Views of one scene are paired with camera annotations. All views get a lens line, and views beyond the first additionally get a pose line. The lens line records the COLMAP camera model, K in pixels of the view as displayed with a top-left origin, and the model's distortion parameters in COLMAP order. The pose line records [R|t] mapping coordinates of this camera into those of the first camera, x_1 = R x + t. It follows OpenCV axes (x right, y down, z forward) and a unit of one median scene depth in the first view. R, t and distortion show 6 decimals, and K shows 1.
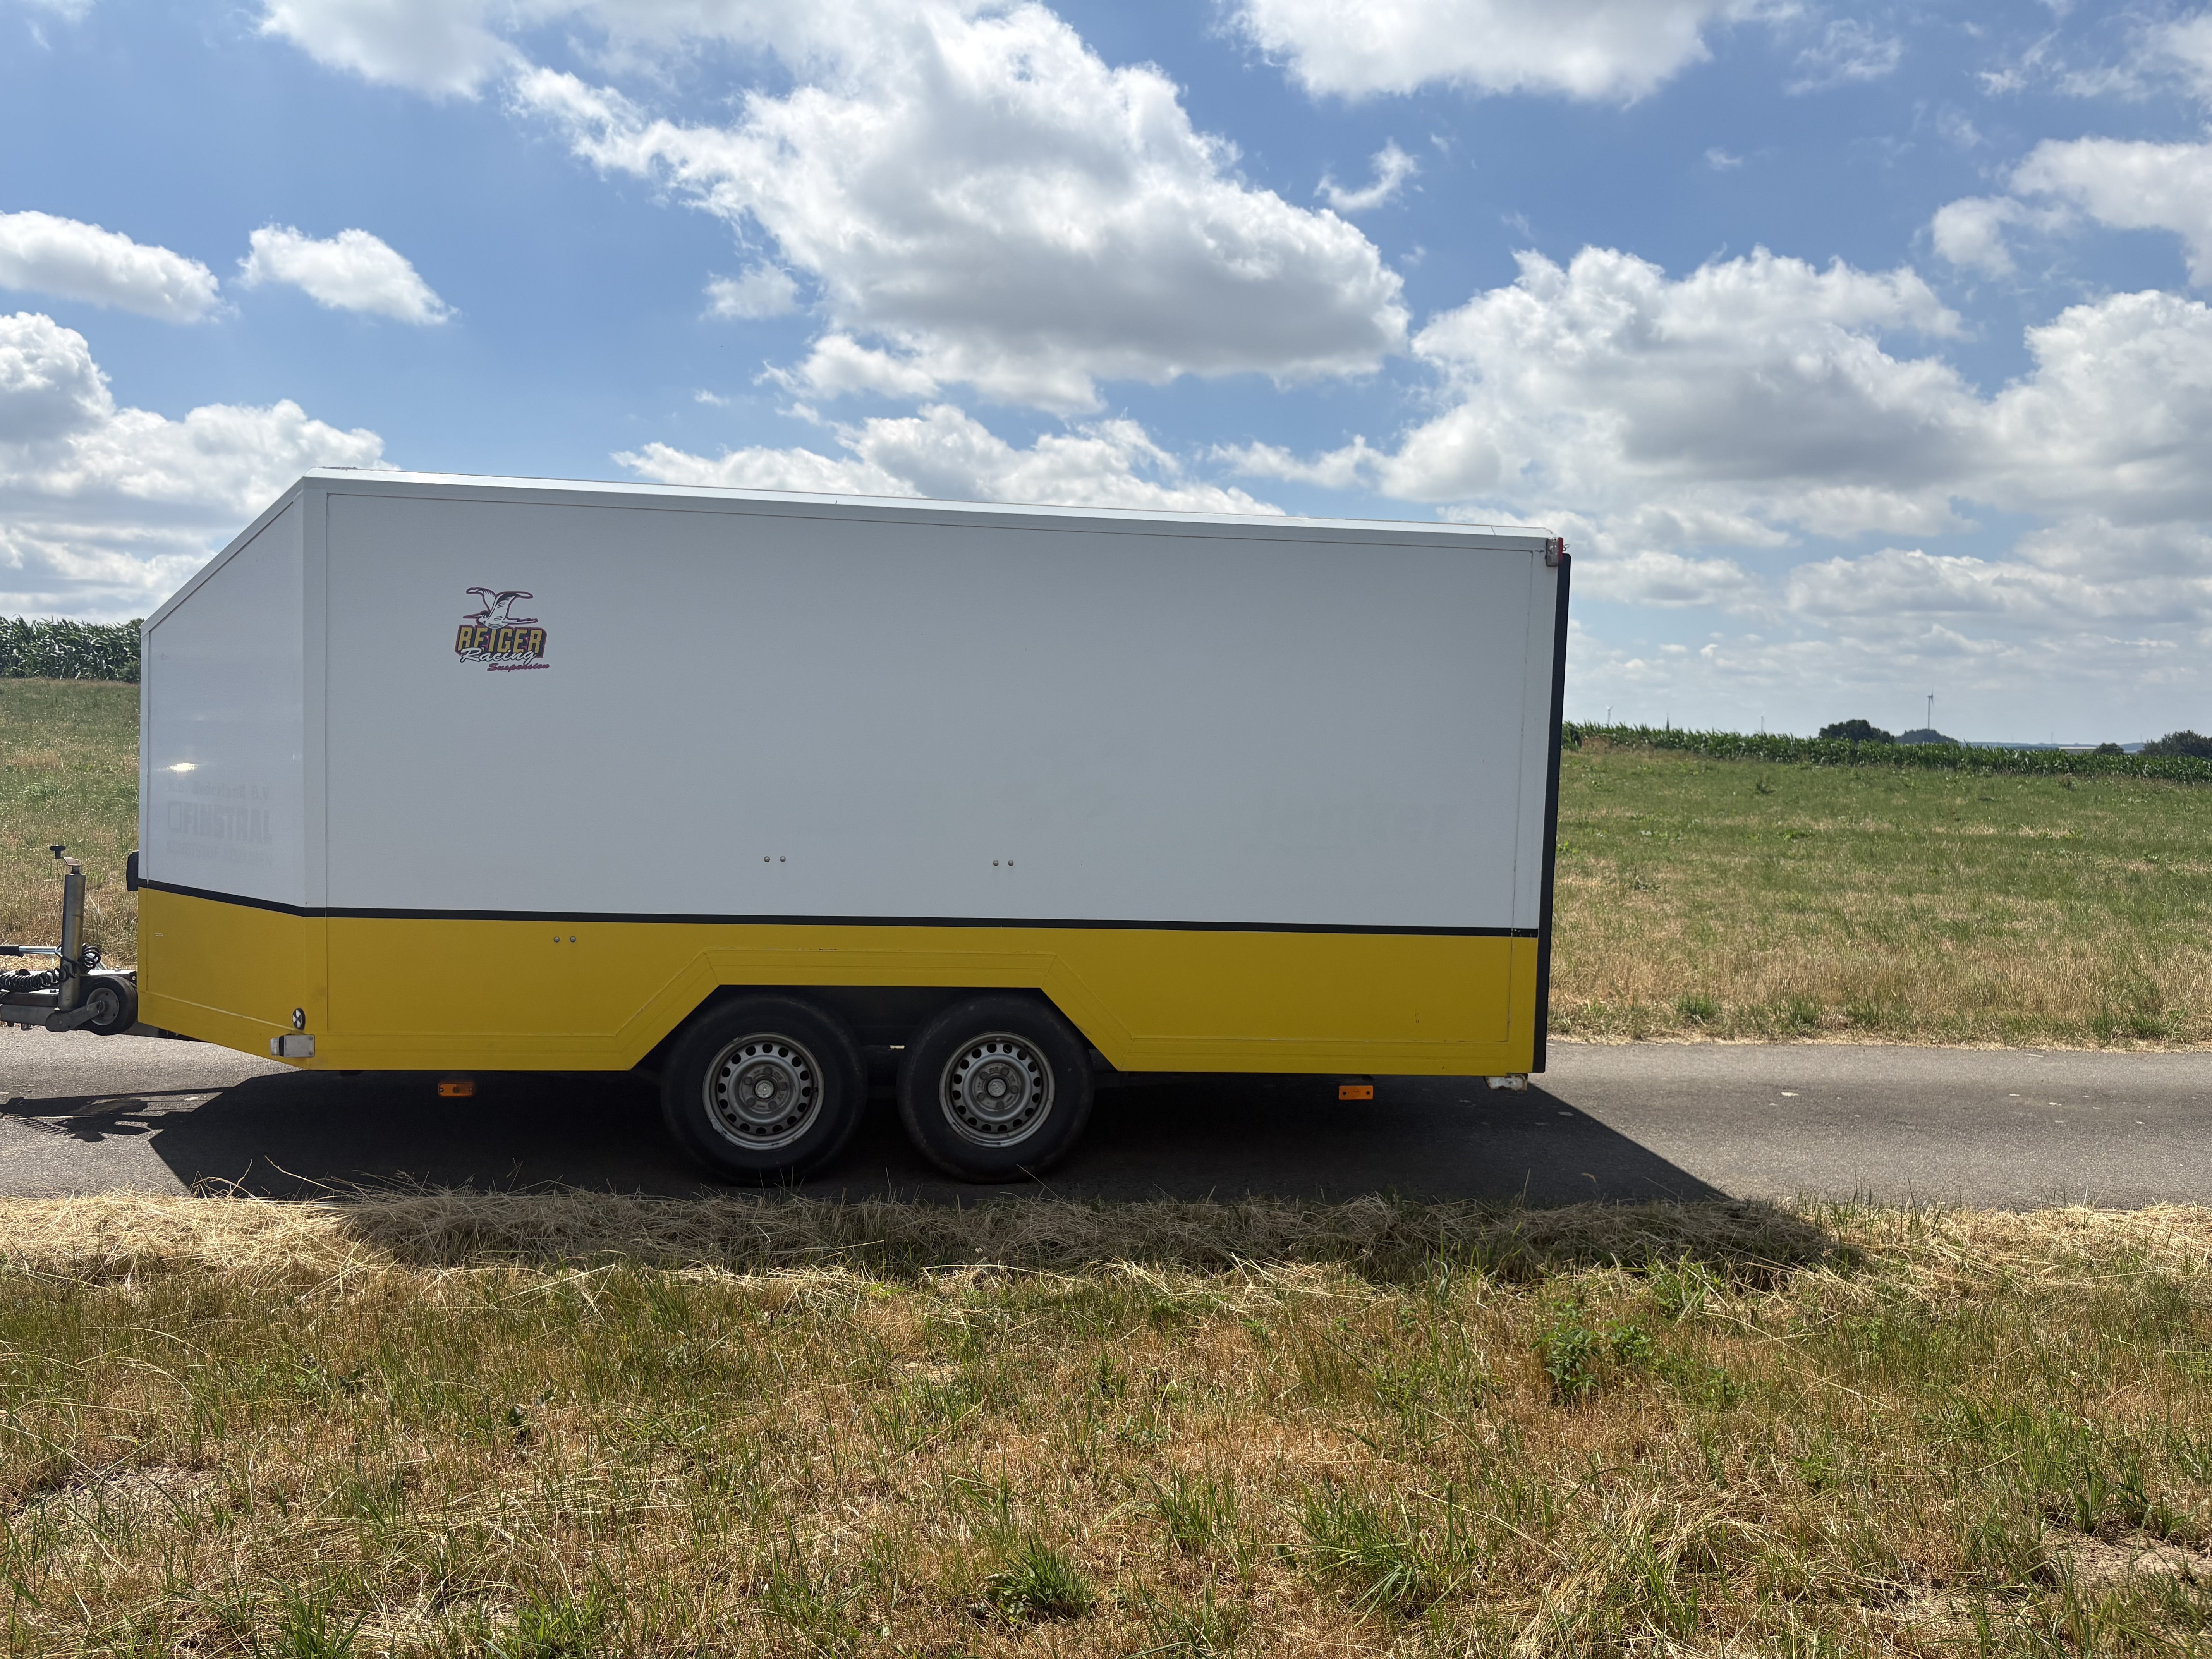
lens RADIAL K [[1702.9, 0, 1106.0], [0, 1702.9, 829.5], [0, 0, 1]] dist [0.030133, -0.000157]
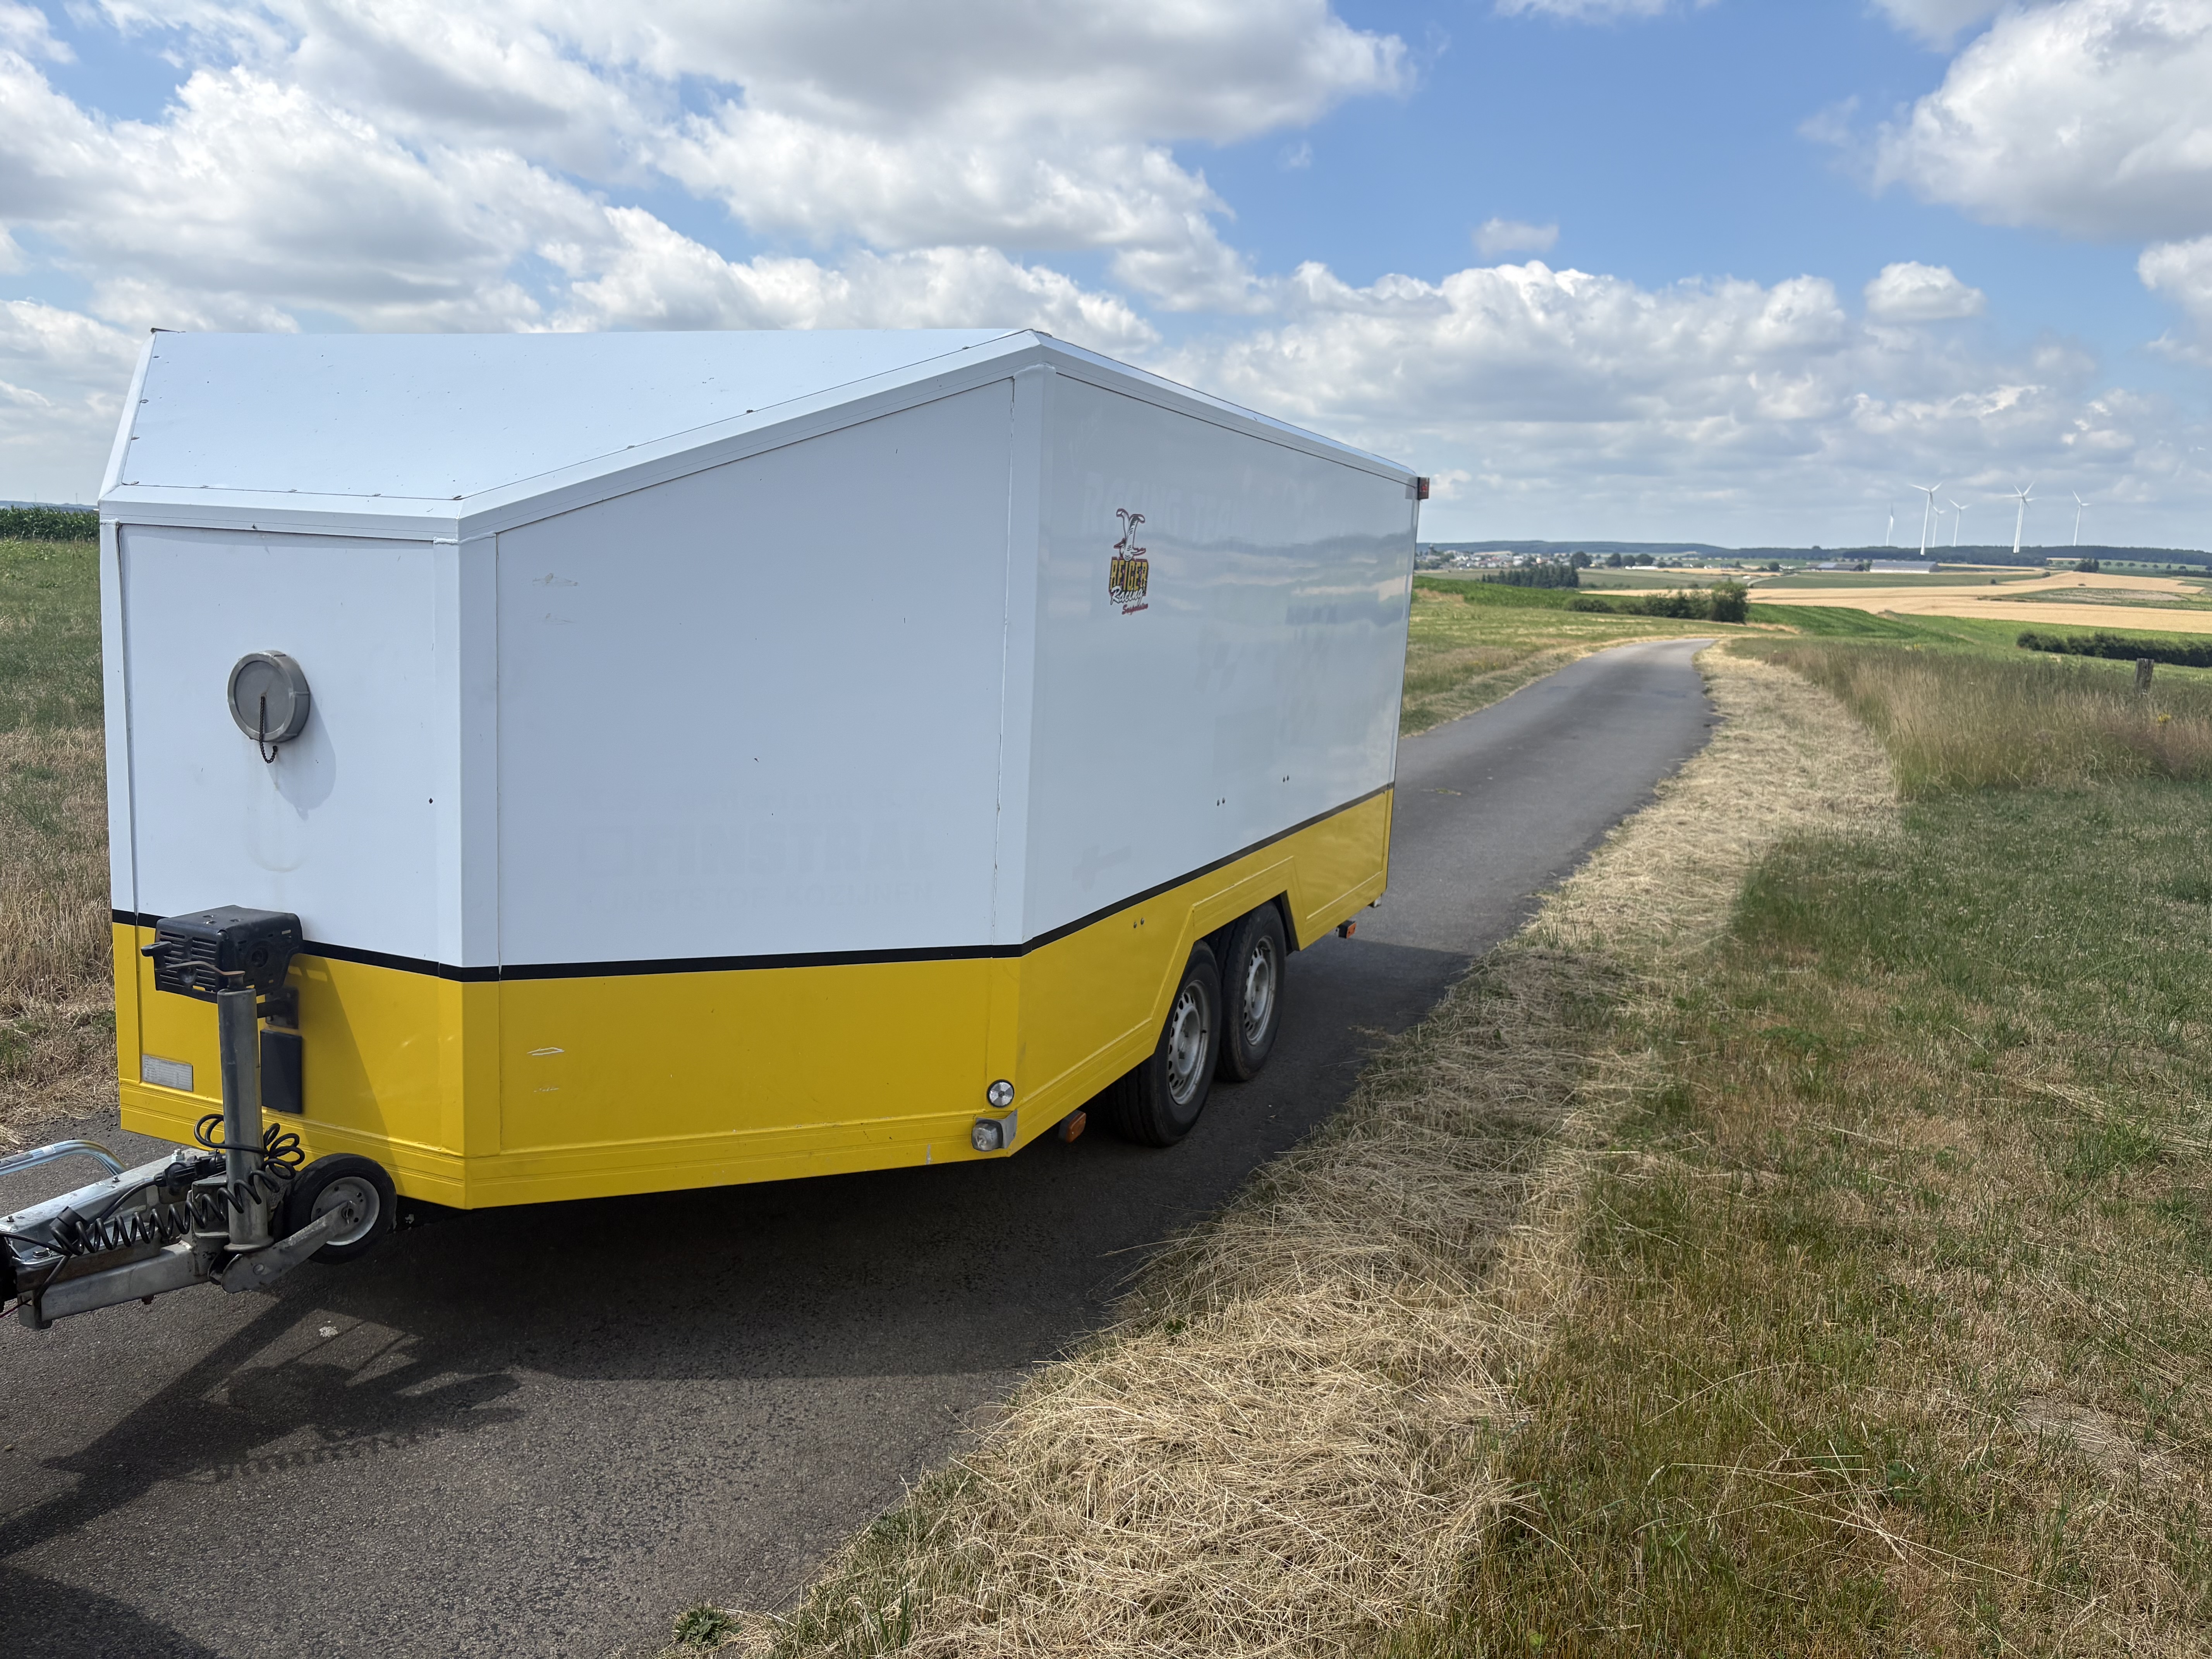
lens RADIAL K [[1702.9, 0, 1106.0], [0, 1702.9, 829.5], [0, 0, 1]] dist [0.030133, -0.000157]
pose [[0.482518, -0.142186, 0.864268, -1.050812], [0.020992, 0.988330, 0.150877, -0.112009], [-0.875635, -0.054658, 0.479871, 0.611555]]
